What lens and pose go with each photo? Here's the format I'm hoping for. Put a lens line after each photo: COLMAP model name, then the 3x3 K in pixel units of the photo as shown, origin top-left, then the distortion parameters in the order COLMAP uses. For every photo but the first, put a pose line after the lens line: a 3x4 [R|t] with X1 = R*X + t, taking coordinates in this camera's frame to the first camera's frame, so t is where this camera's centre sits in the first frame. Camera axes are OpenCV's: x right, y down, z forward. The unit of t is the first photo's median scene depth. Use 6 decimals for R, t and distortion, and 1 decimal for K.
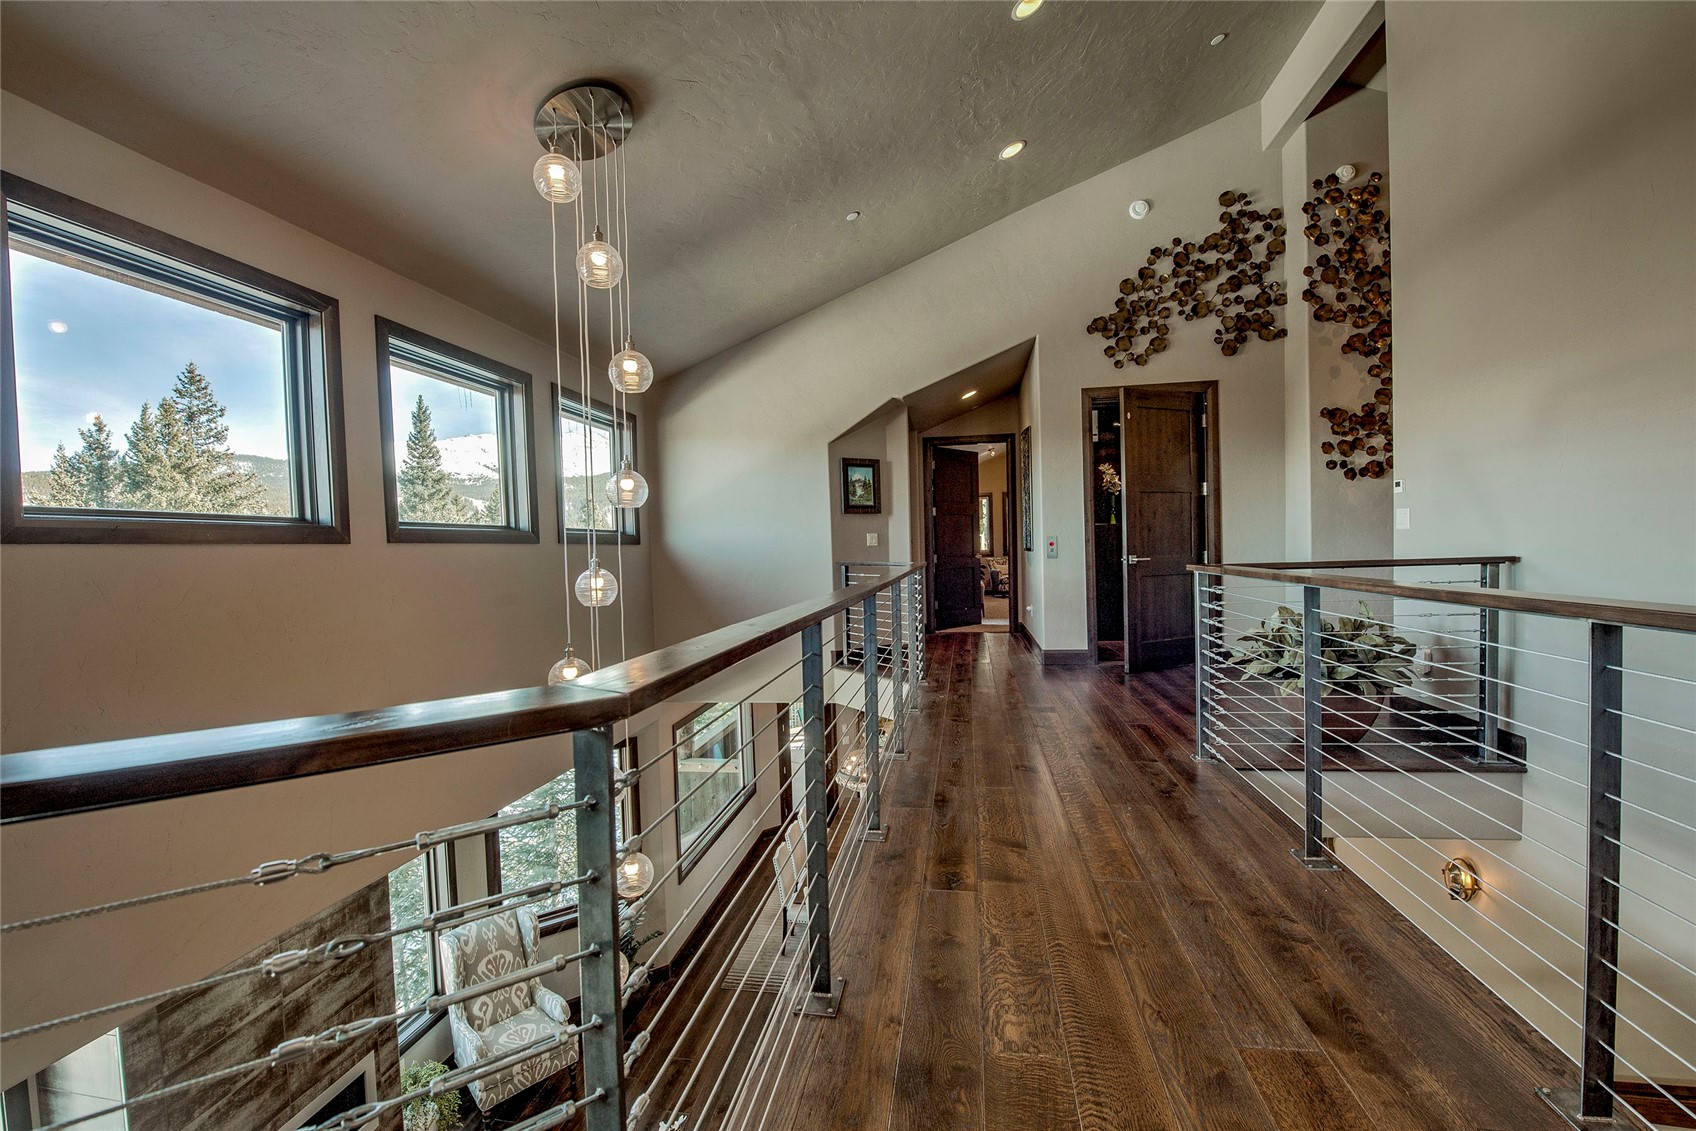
lens RADIAL K [[695.3, 0, 861.1], [0, 695.3, 575.1], [0, 0, 1]] dist [-0.018454, -0.000406]
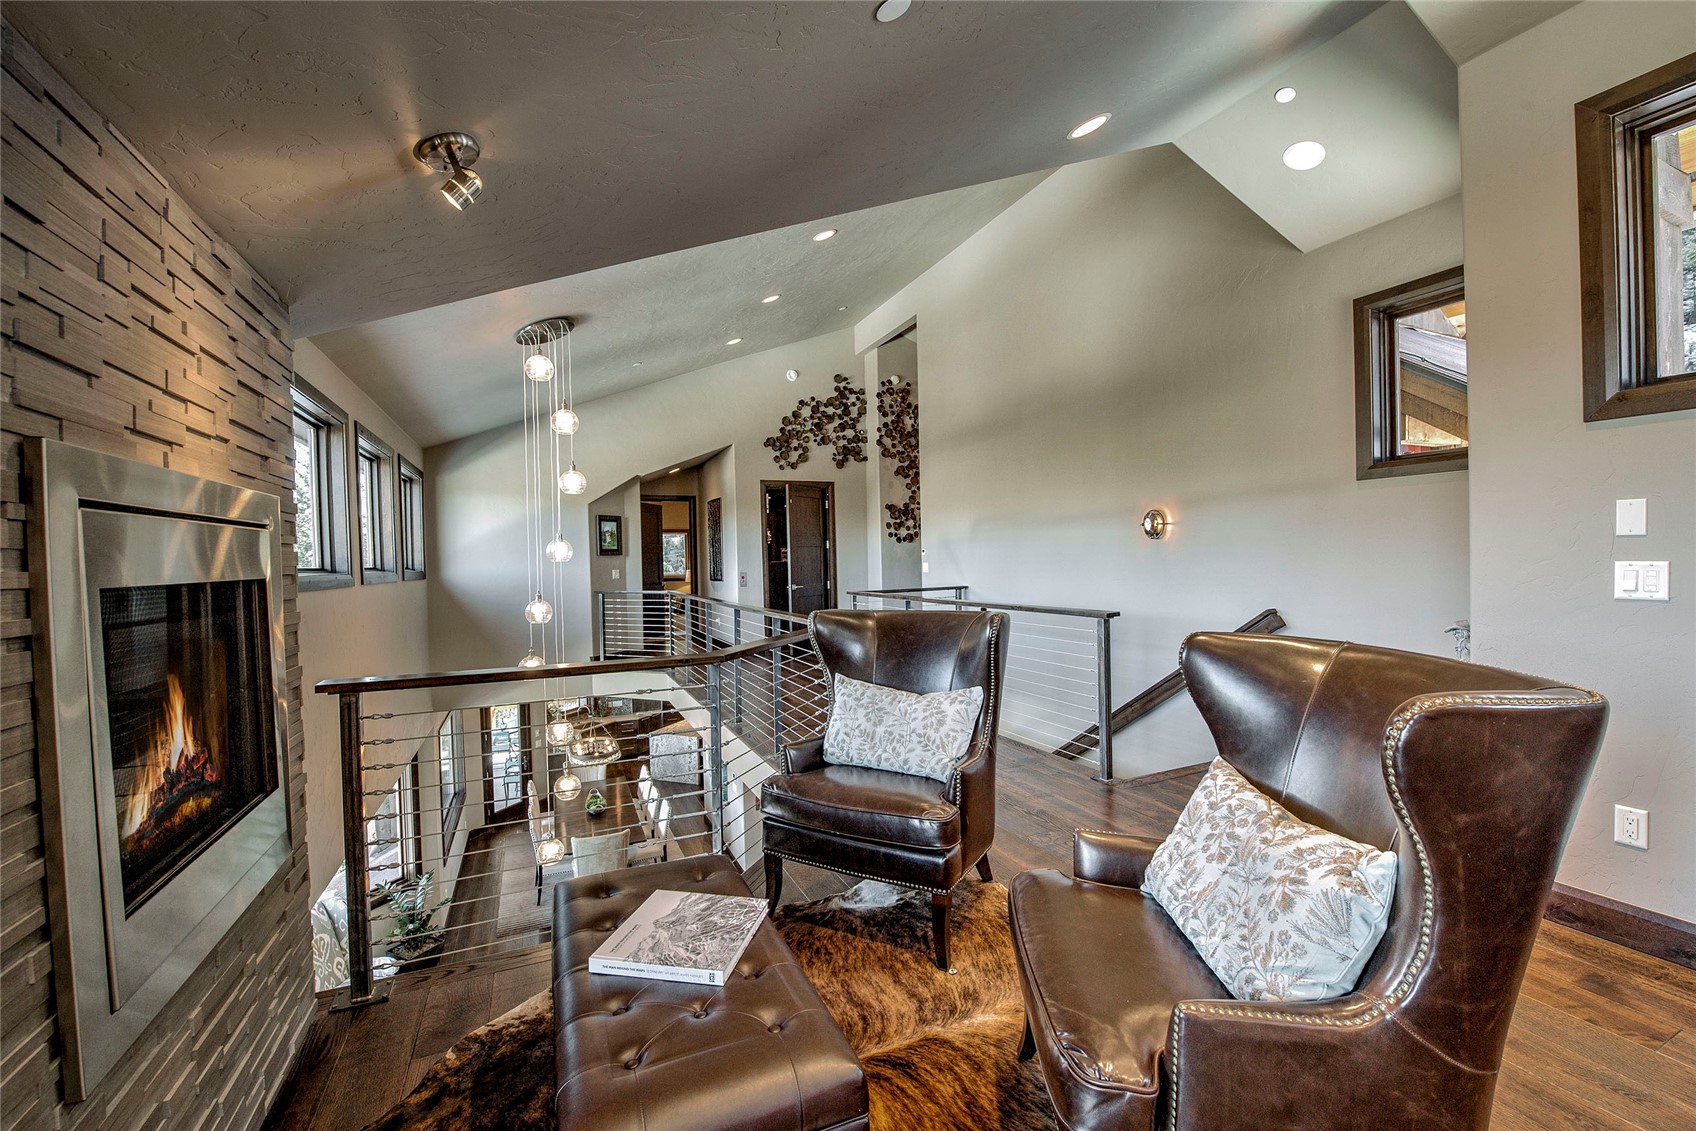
lens RADIAL K [[695.3, 0, 840.1], [0, 695.3, 569.8], [0, 0, 1]] dist [-0.018454, -0.000406]
pose [[0.836356, 0.000884, 0.548185, -0.426129], [0.019320, 0.999330, -0.031087, -0.009875], [-0.547846, 0.036591, 0.835779, -0.452770]]
